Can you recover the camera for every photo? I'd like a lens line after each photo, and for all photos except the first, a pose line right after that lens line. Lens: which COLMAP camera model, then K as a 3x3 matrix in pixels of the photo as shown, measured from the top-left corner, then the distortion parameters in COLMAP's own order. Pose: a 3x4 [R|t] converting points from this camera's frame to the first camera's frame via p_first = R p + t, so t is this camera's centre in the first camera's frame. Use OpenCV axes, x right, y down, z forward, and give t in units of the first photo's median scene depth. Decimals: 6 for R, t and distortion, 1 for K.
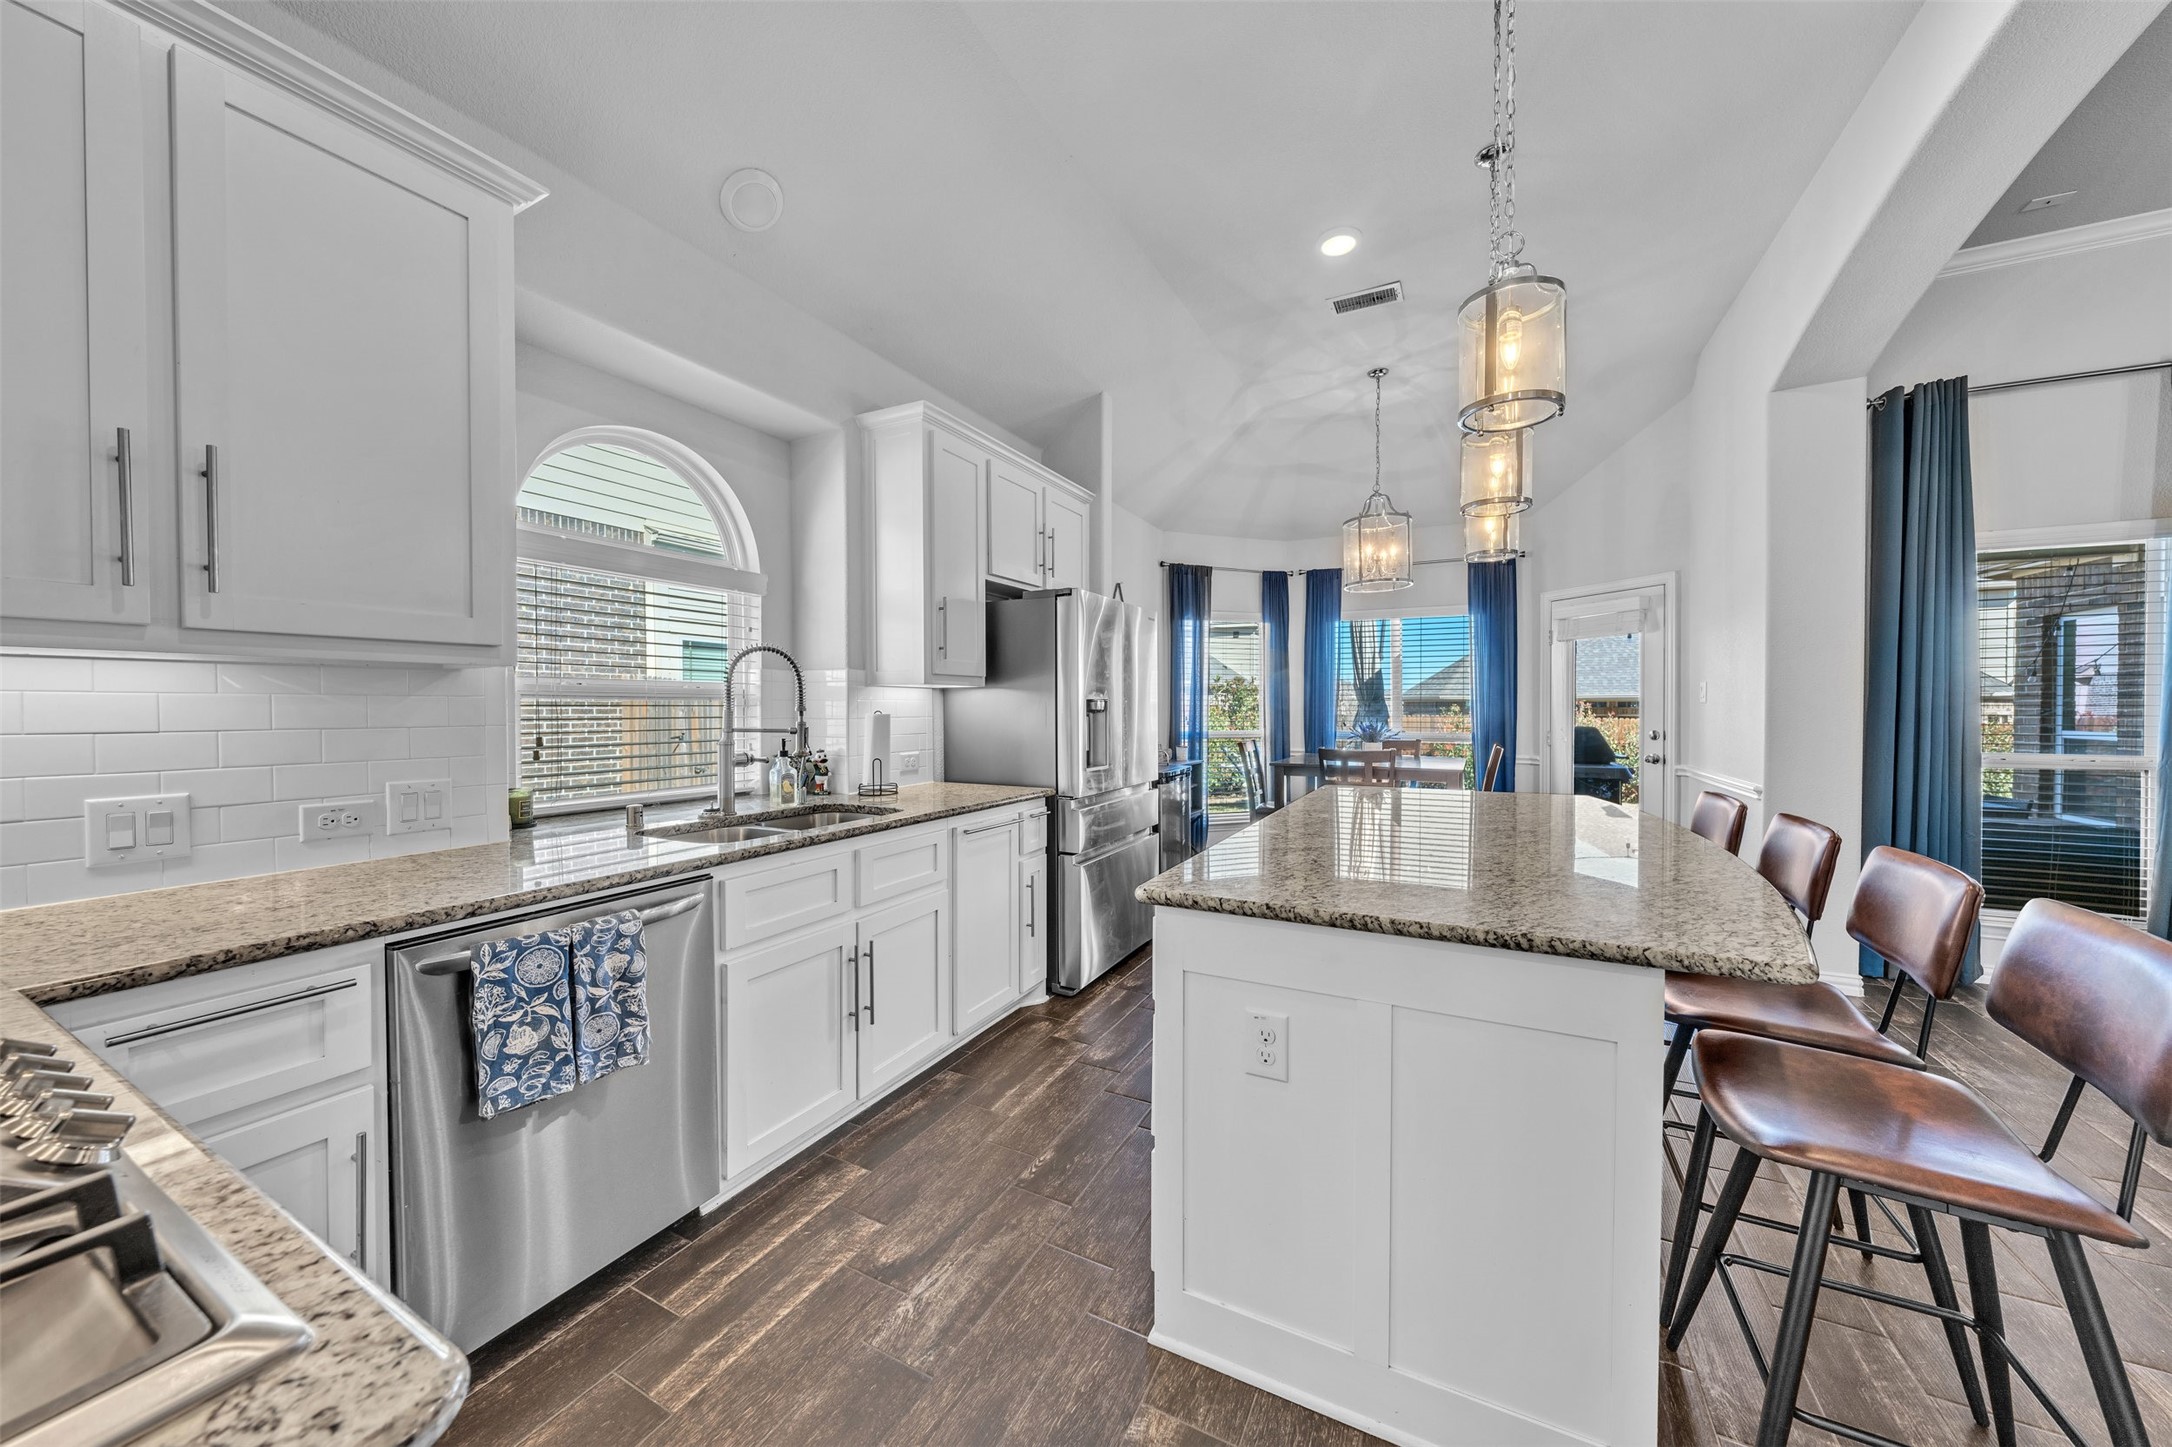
lens RADIAL K [[785.9, 0, 1083.6], [0, 785.9, 720.4], [0, 0, 1]] dist [0.000375, 0.000767]
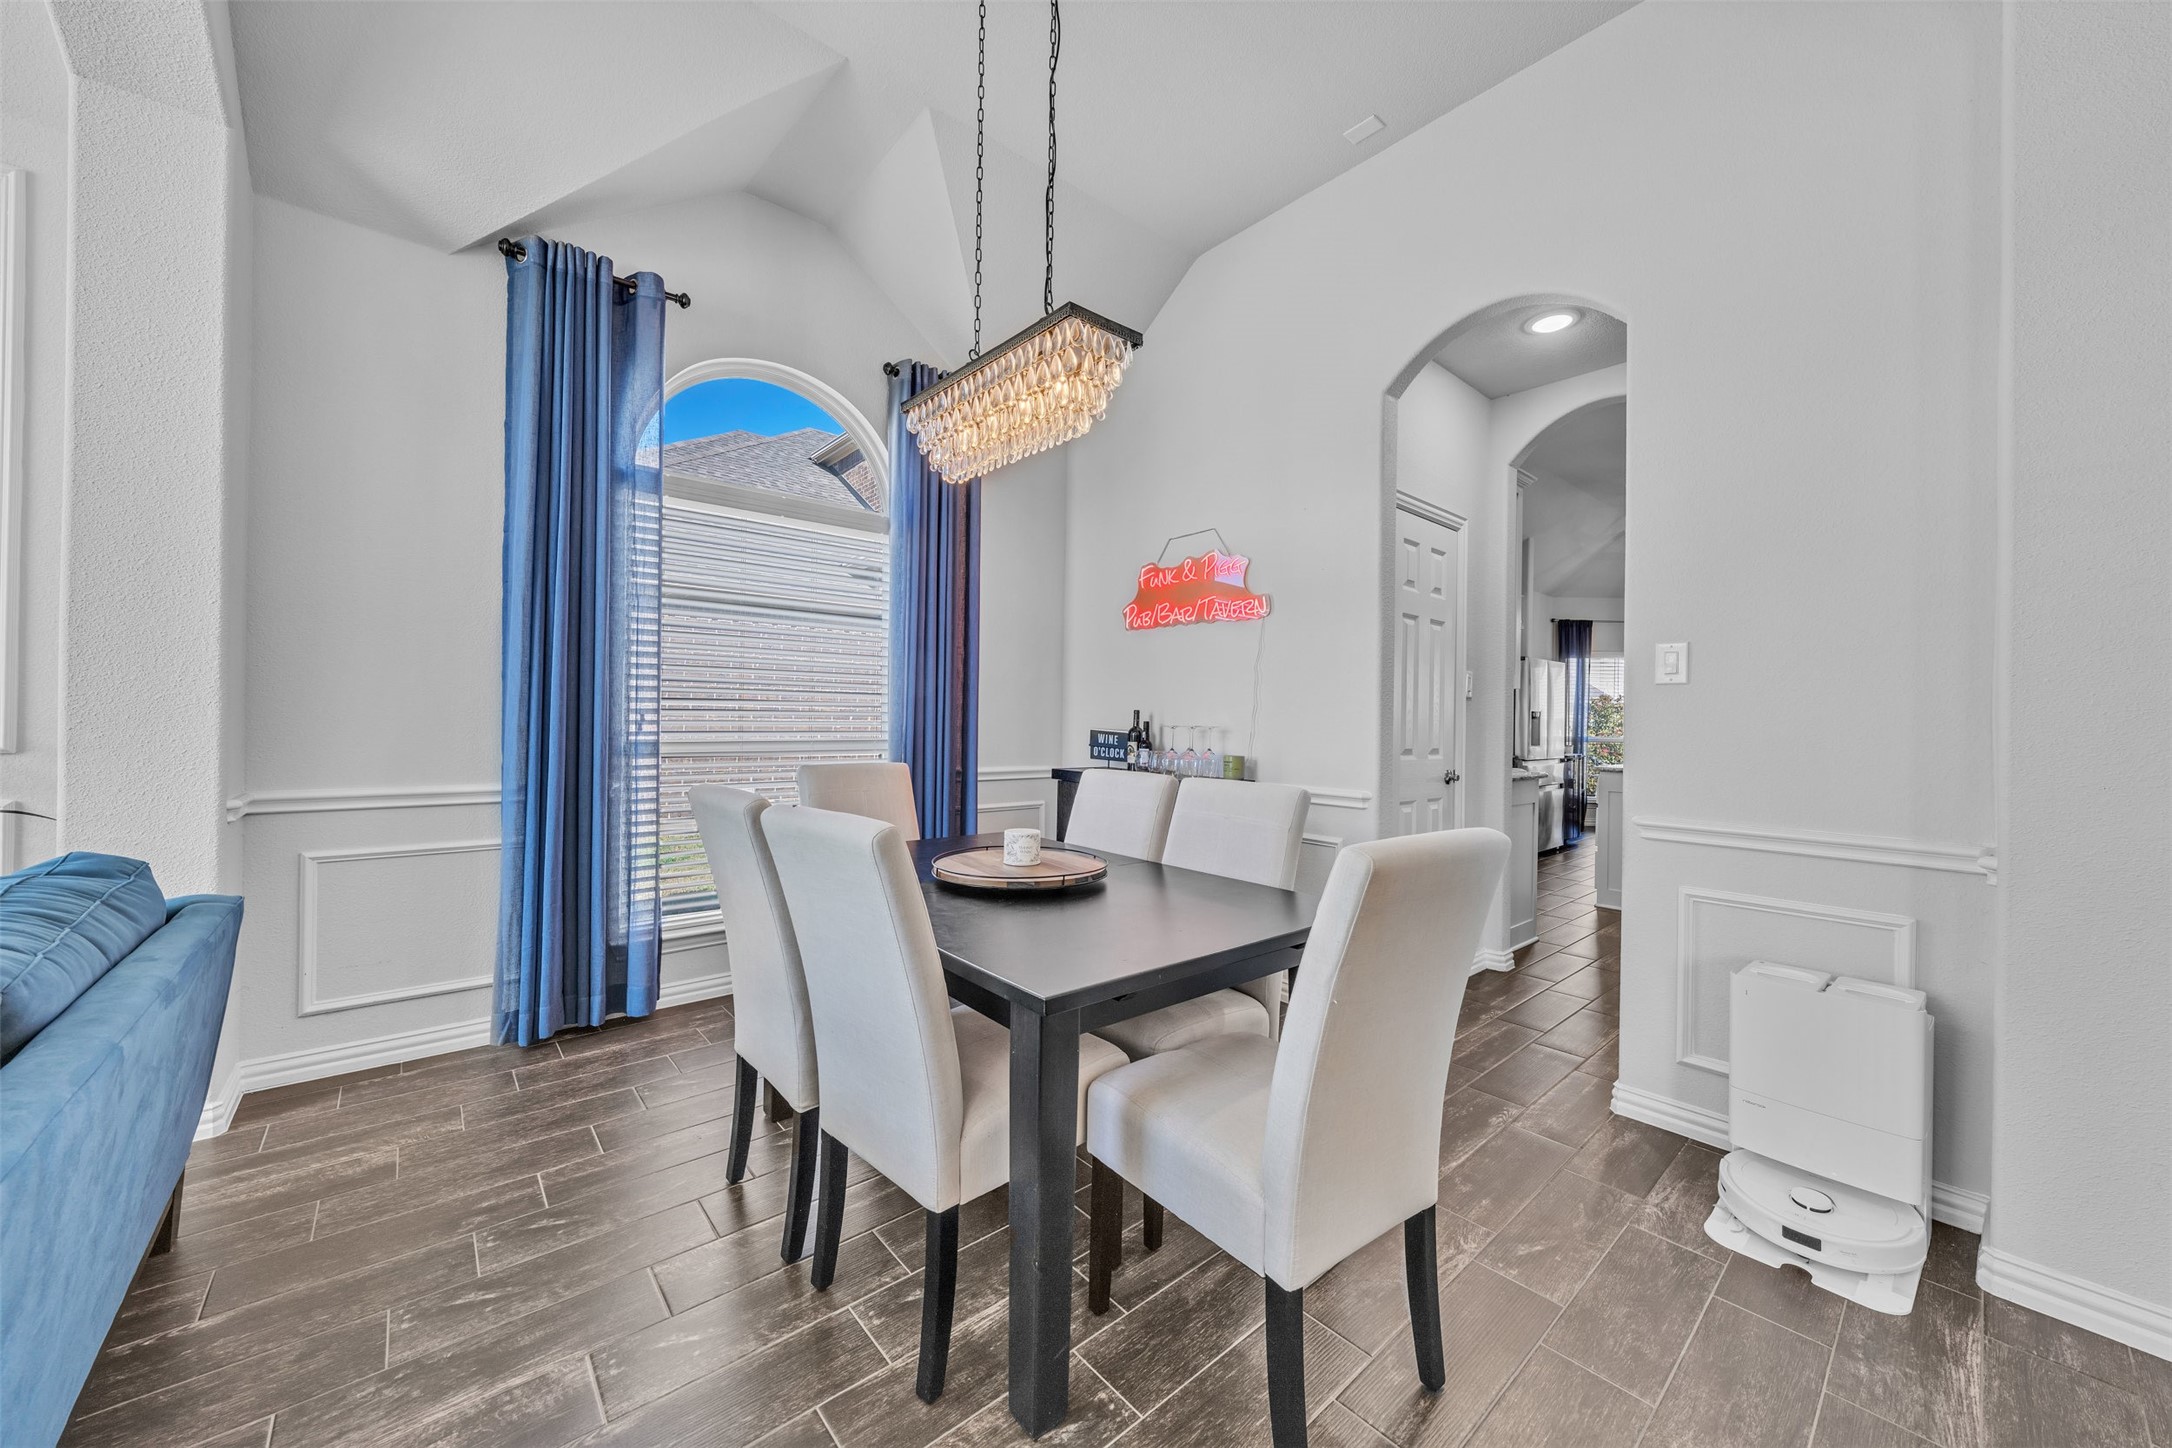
lens RADIAL K [[785.9, 0, 1081.3], [0, 785.9, 722.2], [0, 0, 1]] dist [0.000375, 0.000767]
pose [[0.927904, 0.010131, -0.372682, -0.166113], [-0.016998, 0.999741, -0.015146, 0.027074], [0.372432, 0.020389, 0.927836, -0.676284]]
